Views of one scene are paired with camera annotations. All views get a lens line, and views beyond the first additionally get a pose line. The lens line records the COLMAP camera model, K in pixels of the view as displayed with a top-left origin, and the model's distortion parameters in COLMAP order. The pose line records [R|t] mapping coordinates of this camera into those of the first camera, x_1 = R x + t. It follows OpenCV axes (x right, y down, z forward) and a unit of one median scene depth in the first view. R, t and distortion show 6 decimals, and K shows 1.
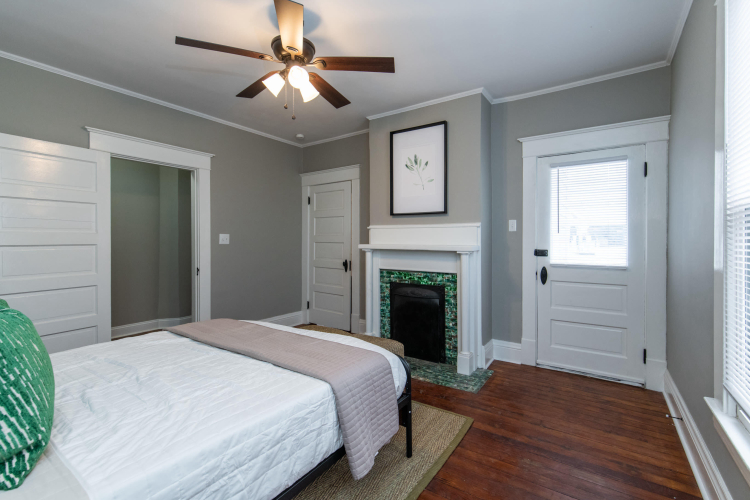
lens RADIAL K [[331.0, 0, 375.3], [0, 331.0, 246.6], [0, 0, 1]] dist [-0.001236, -0.000106]
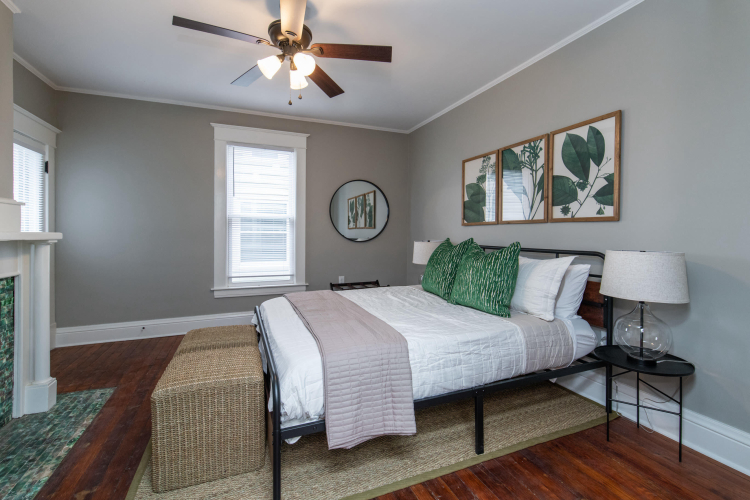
lens RADIAL K [[332.9, 0, 371.5], [0, 332.9, 230.9], [0, 0, 1]] dist [0.001803, 0.000057]
pose [[-0.838432, -0.000559, 0.545006, -0.712253], [0.003300, 0.999976, 0.006102, -0.007369], [-0.544997, 0.006915, -0.838410, 1.196572]]
